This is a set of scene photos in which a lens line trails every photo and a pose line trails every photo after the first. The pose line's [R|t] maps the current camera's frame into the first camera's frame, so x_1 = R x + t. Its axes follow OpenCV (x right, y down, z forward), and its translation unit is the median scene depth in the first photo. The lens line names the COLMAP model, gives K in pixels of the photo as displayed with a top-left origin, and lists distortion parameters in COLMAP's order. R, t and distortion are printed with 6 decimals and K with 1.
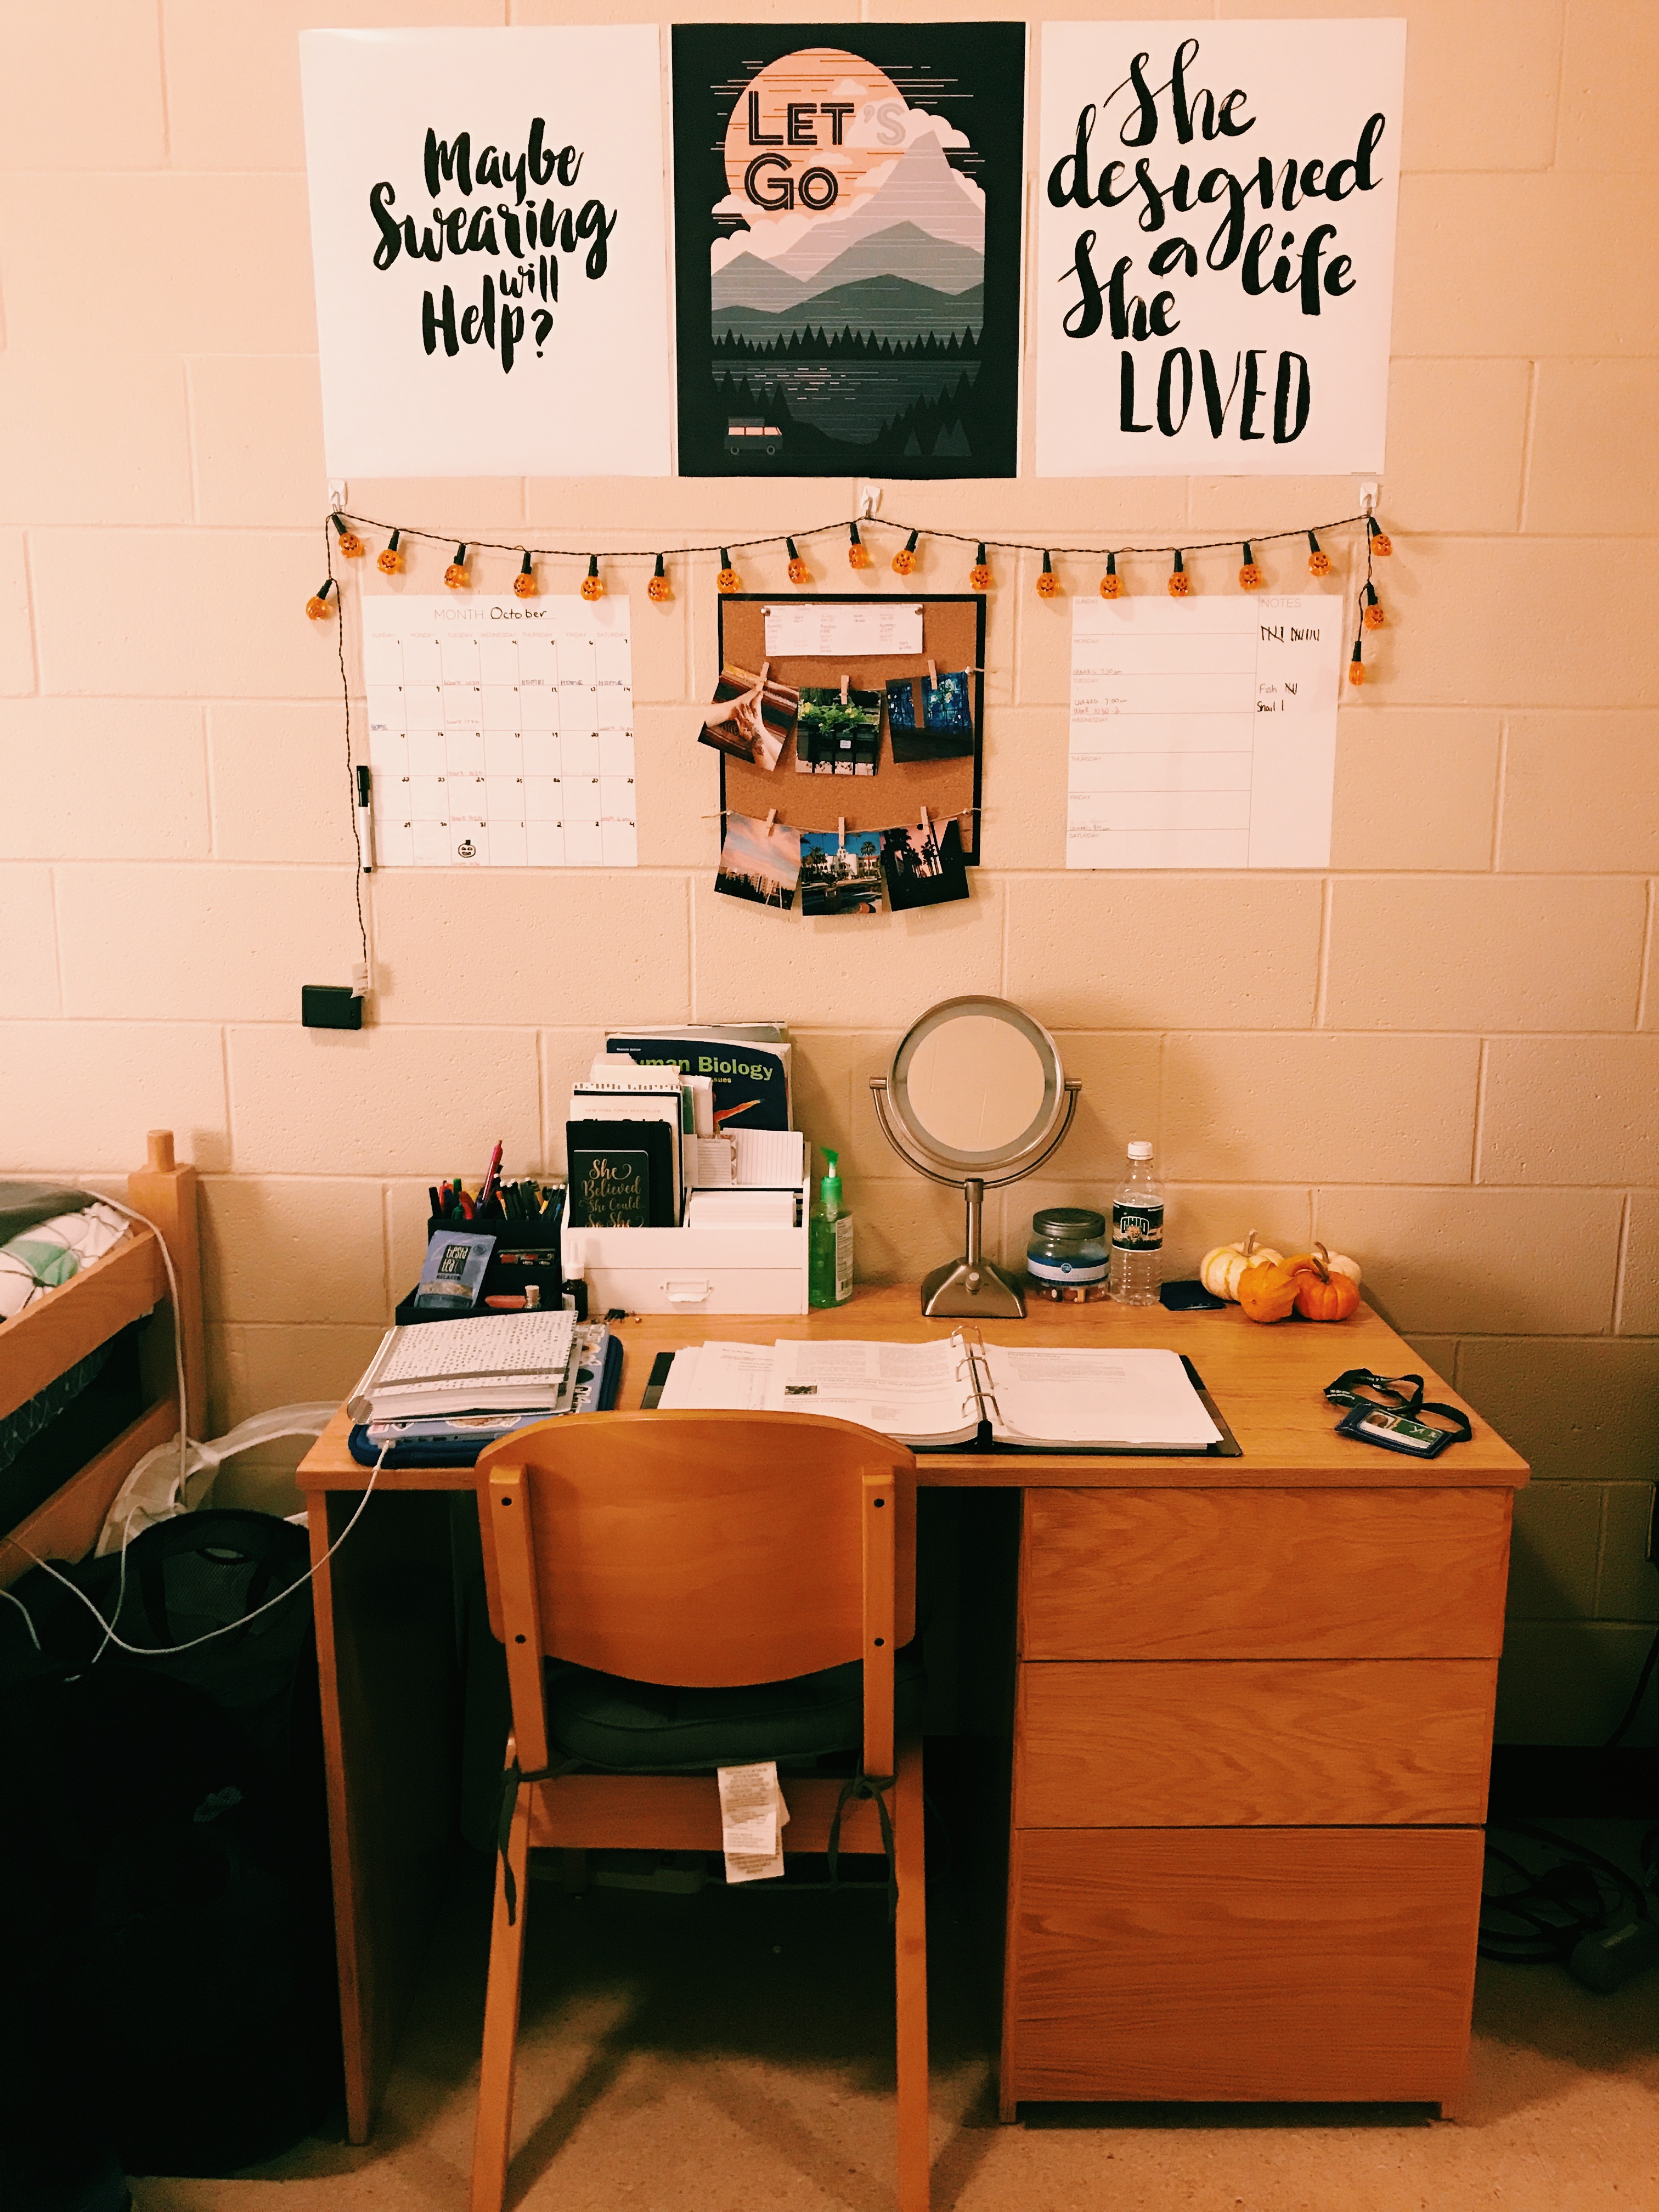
lens RADIAL K [[1806.2, 0, 815.7], [0, 1806.2, 1115.7], [0, 0, 1]] dist [0.042553, -0.058113]
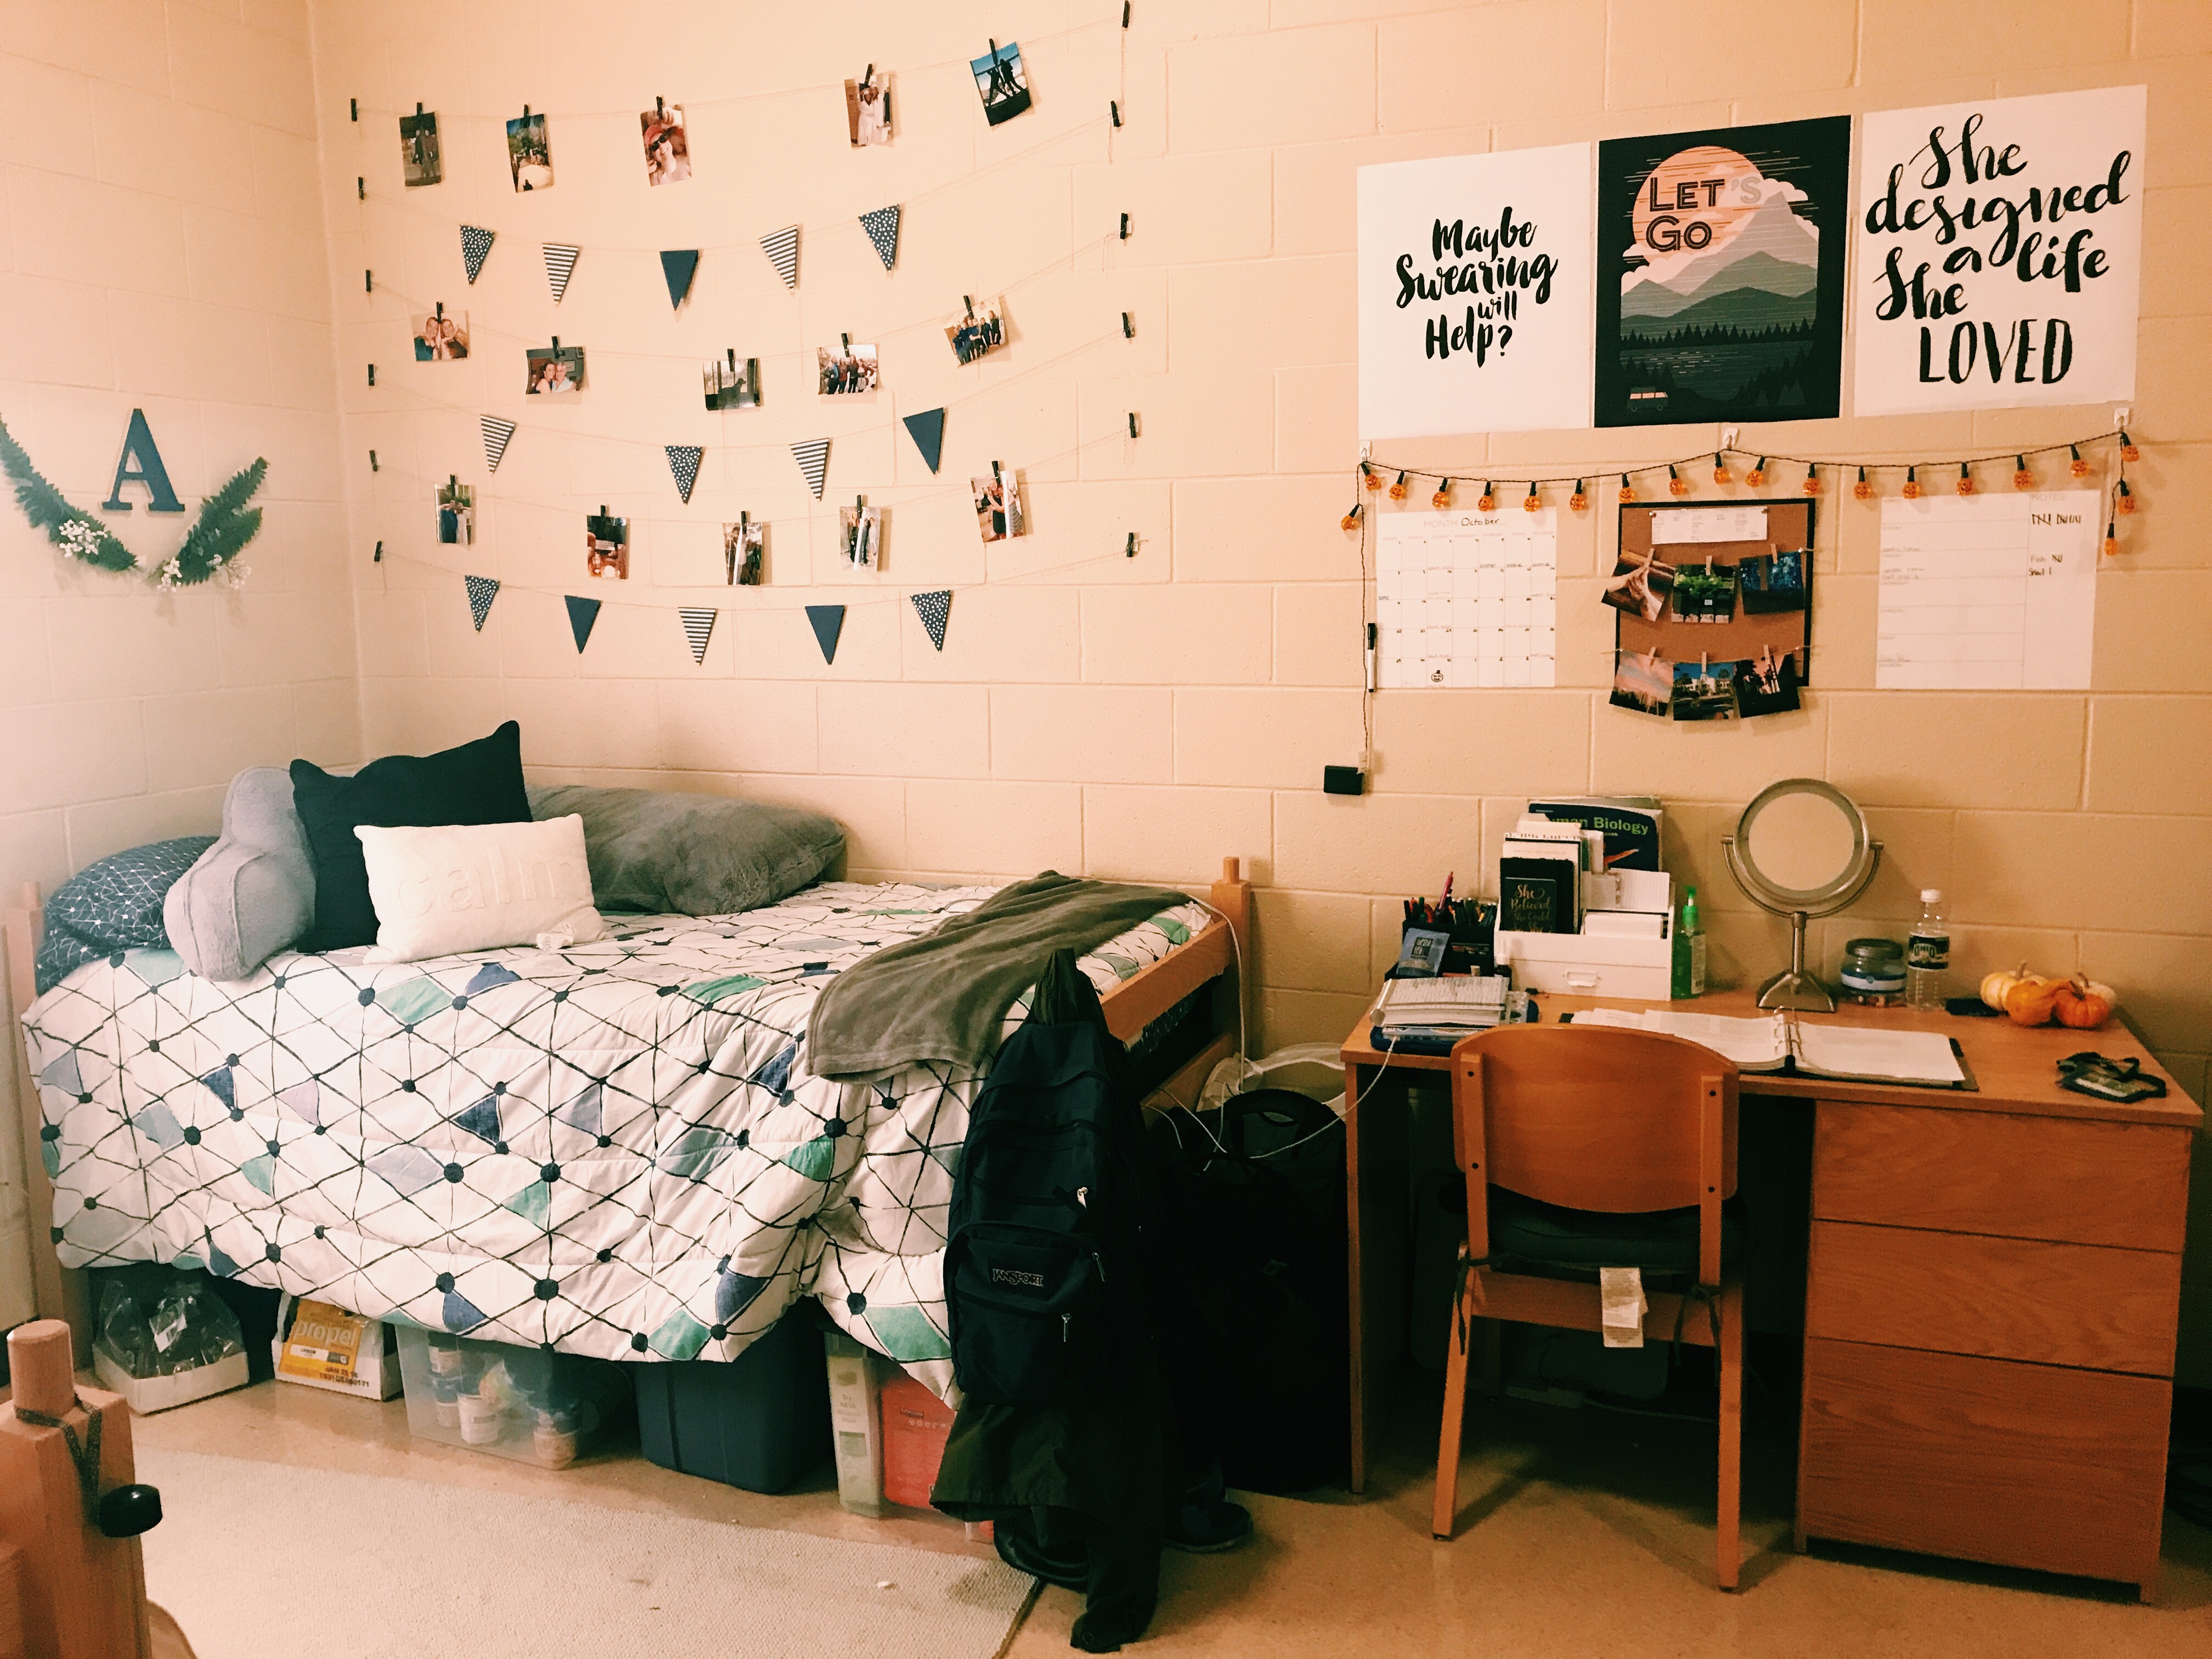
lens RADIAL K [[1806.2, 0, 1099.1], [0, 1806.2, 814.6], [0, 0, 1]] dist [0.042553, -0.058113]
pose [[0.949324, 0.024734, -0.313323, 0.013351], [-0.044156, 0.997507, -0.055042, 0.064903], [0.311181, 0.066088, 0.948050, -0.520527]]
